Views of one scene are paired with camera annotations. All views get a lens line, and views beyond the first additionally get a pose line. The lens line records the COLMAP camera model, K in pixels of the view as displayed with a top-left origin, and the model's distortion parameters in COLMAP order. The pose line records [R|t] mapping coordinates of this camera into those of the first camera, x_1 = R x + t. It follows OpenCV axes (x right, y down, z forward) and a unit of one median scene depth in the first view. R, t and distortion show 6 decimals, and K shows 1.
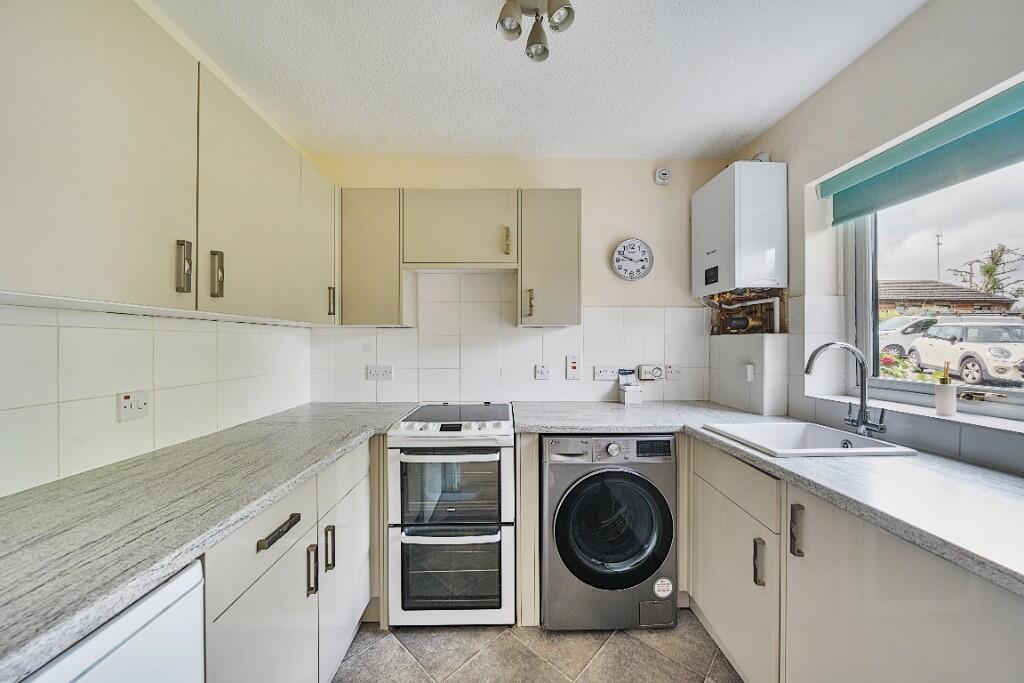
lens RADIAL K [[348.8, 0, 513.6], [0, 348.8, 342.0], [0, 0, 1]] dist [-0.000865, -0.000272]
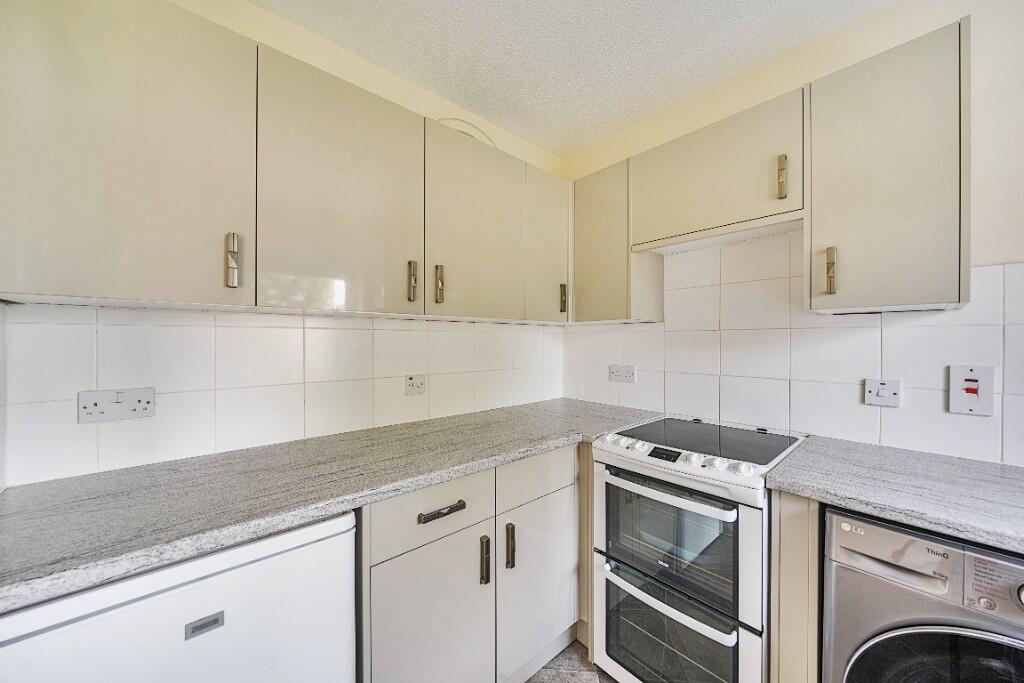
lens RADIAL K [[362.5, 0, 512.8], [0, 362.5, 342.1], [0, 0, 1]] dist [-0.003163, -0.000433]
pose [[0.649063, 0.004084, -0.760724, 0.198351], [0.000665, 0.999982, 0.005936, 0.001546], [0.760735, -0.004359, 0.649049, 0.254864]]
